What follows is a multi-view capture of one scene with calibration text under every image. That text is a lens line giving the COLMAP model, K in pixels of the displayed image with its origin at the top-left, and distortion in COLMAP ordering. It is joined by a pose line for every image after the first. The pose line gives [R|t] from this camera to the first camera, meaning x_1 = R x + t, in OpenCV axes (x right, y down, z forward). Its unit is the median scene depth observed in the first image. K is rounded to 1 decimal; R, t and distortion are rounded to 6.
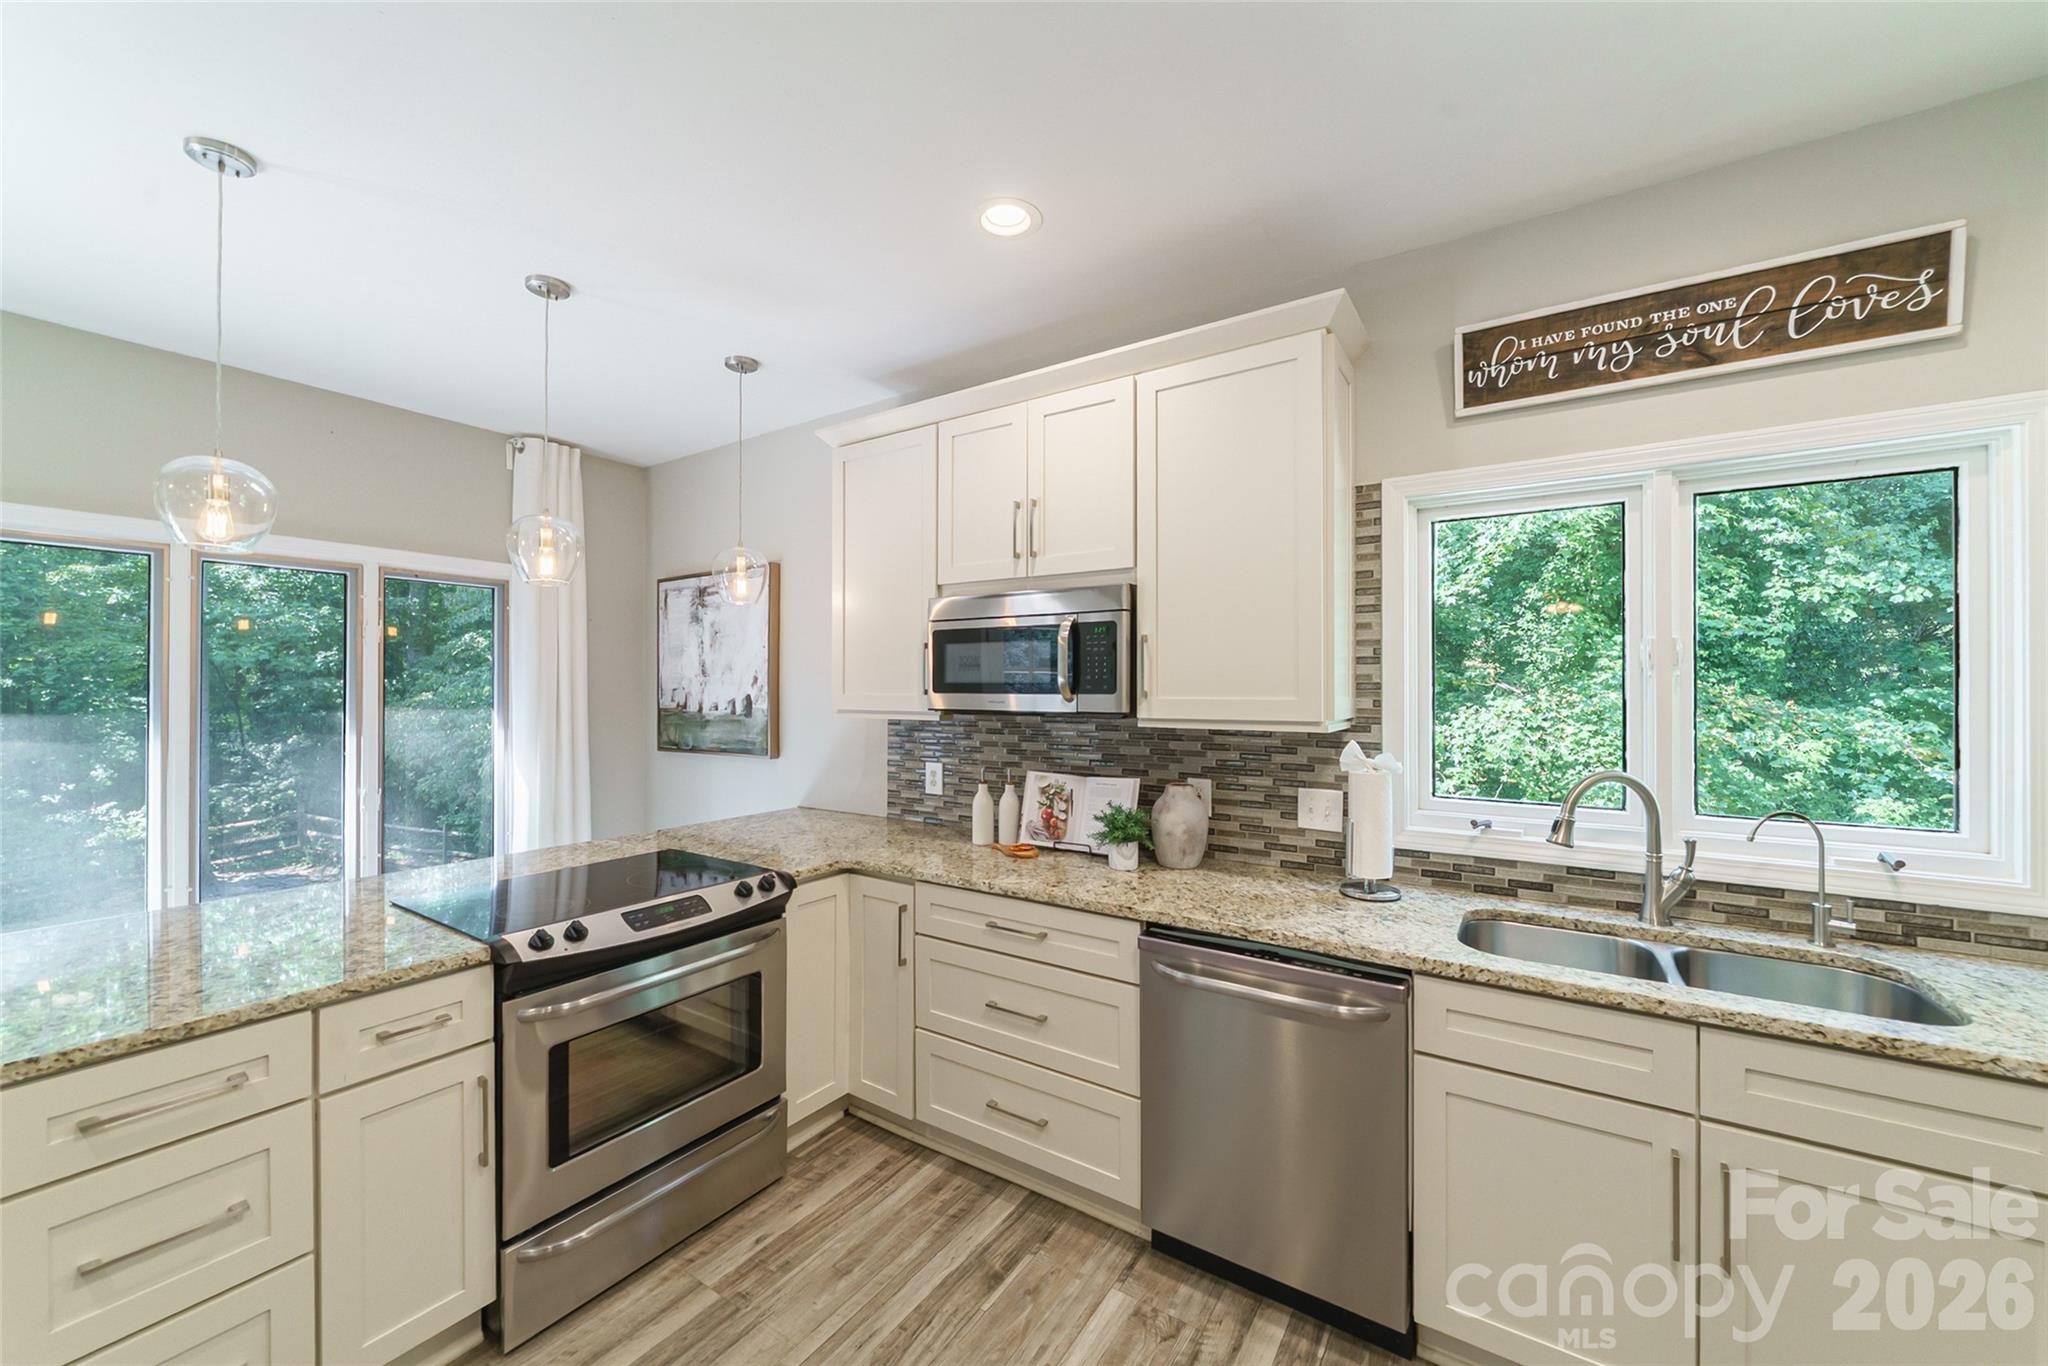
lens RADIAL K [[754.4, 0, 1024.7], [0, 754.4, 687.6], [0, 0, 1]] dist [-0.007329, 0.000316]
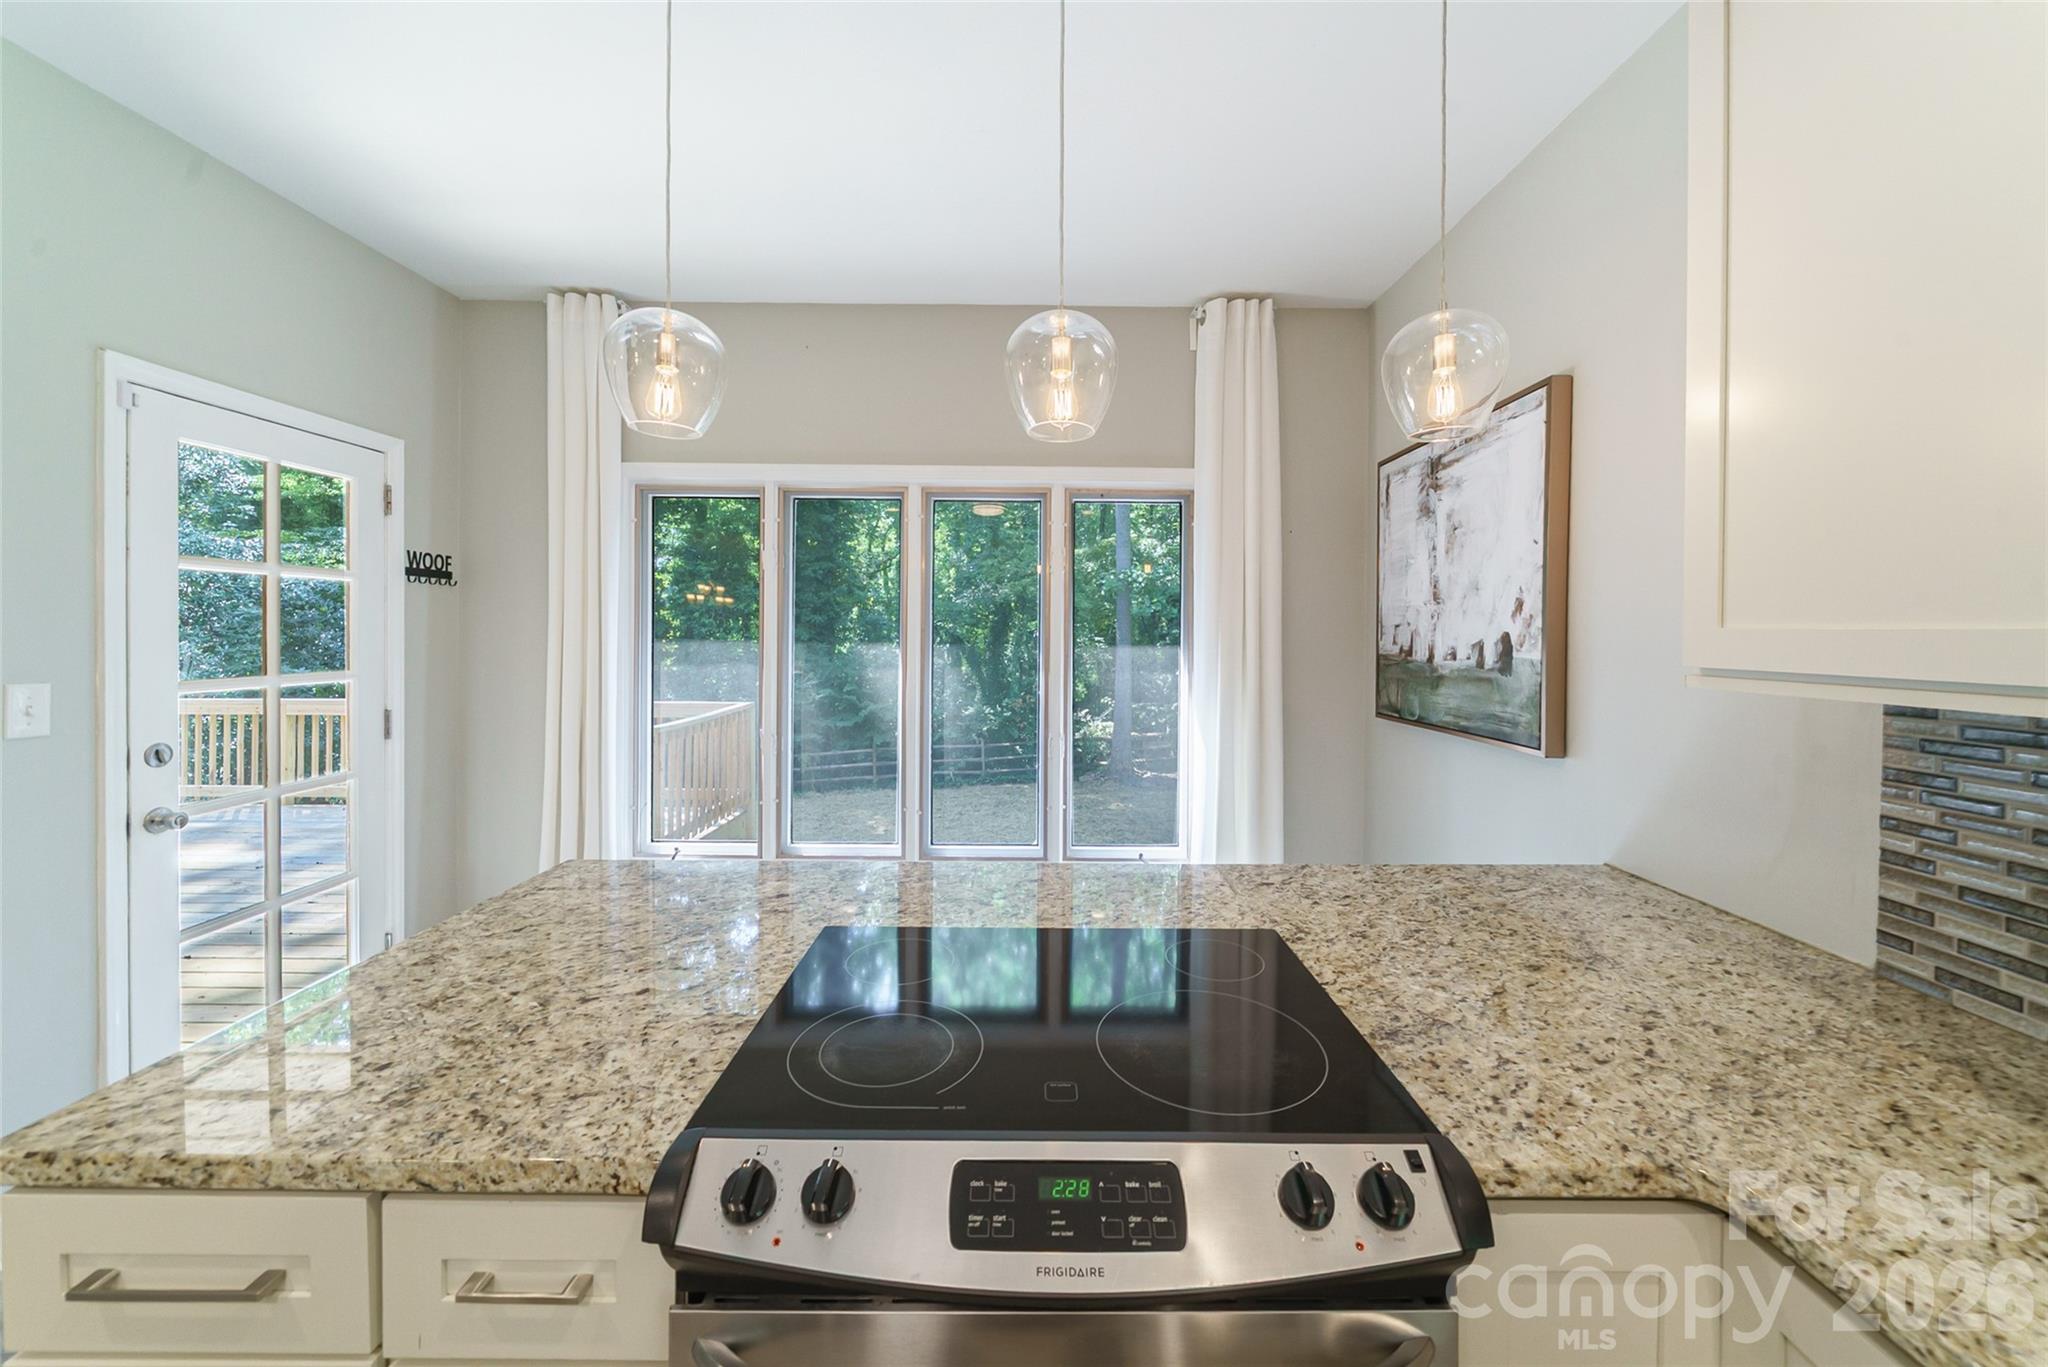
lens RADIAL K [[754.4, 0, 1063.1], [0, 754.4, 632.7], [0, 0, 1]] dist [-0.007329, 0.000316]
pose [[0.556937, 0.003310, -0.830548, -0.092718], [-0.005884, 0.999983, 0.000039, 0.010919], [0.830534, 0.004866, 0.556947, 0.430357]]
